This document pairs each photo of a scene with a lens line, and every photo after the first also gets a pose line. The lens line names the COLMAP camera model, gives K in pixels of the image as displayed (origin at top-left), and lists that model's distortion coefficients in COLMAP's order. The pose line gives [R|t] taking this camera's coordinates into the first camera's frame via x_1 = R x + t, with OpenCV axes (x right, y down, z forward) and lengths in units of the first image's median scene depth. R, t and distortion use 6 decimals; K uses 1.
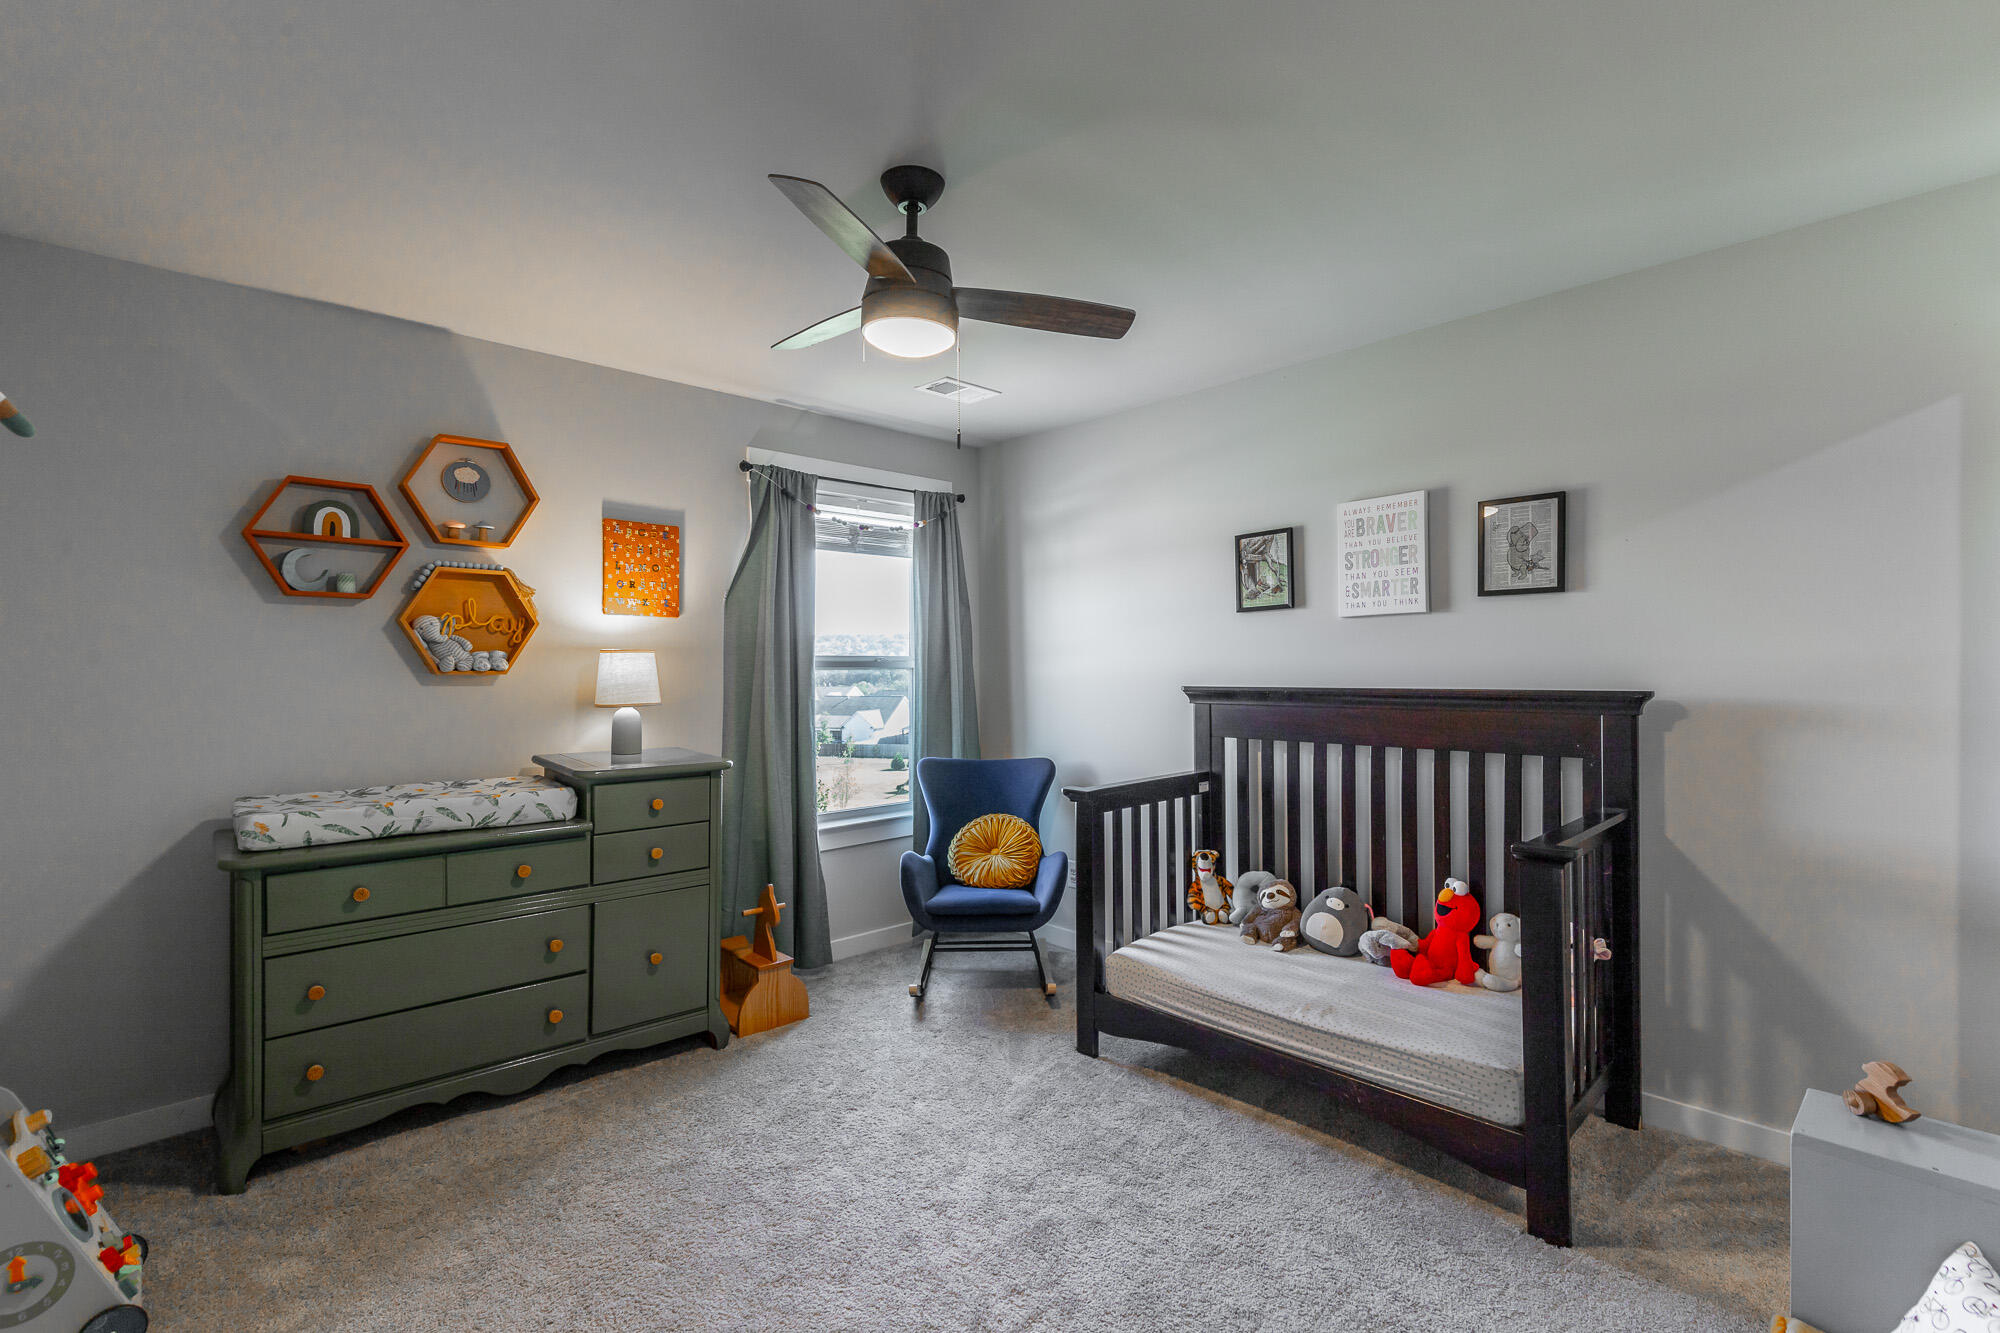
lens RADIAL K [[909.4, 0, 1003.1], [0, 909.4, 667.0], [0, 0, 1]] dist [0.010309, -0.000852]
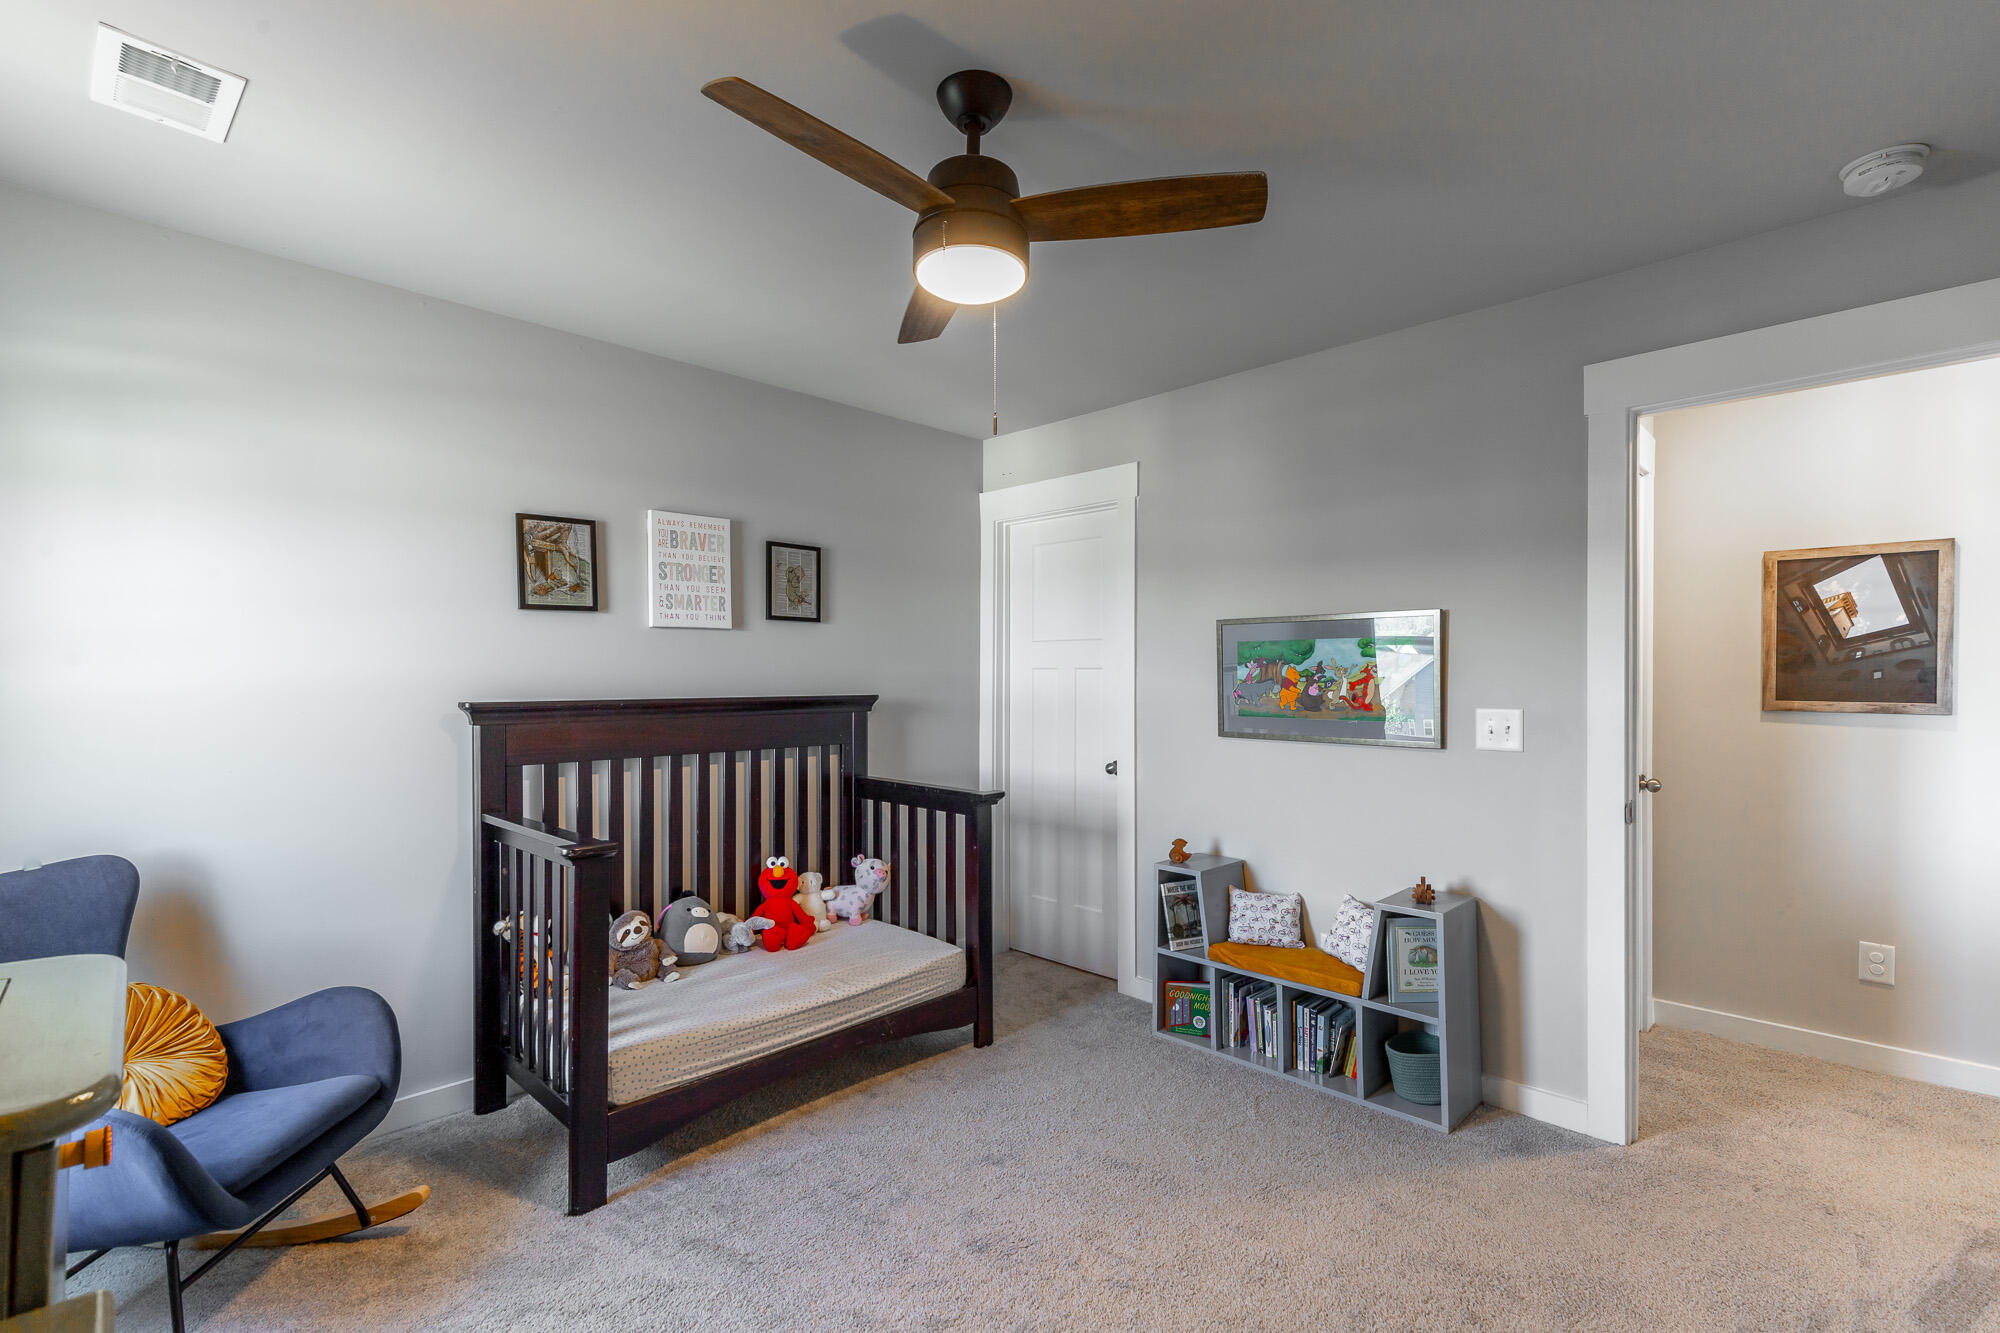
lens RADIAL K [[909.4, 0, 1003.0], [0, 909.4, 675.7], [0, 0, 1]] dist [0.010309, -0.000852]
pose [[-0.045006, 0.007572, 0.998958, -0.651105], [-0.001086, 0.999970, -0.007628, 0.005206], [-0.998986, -0.001429, -0.044996, 0.702361]]
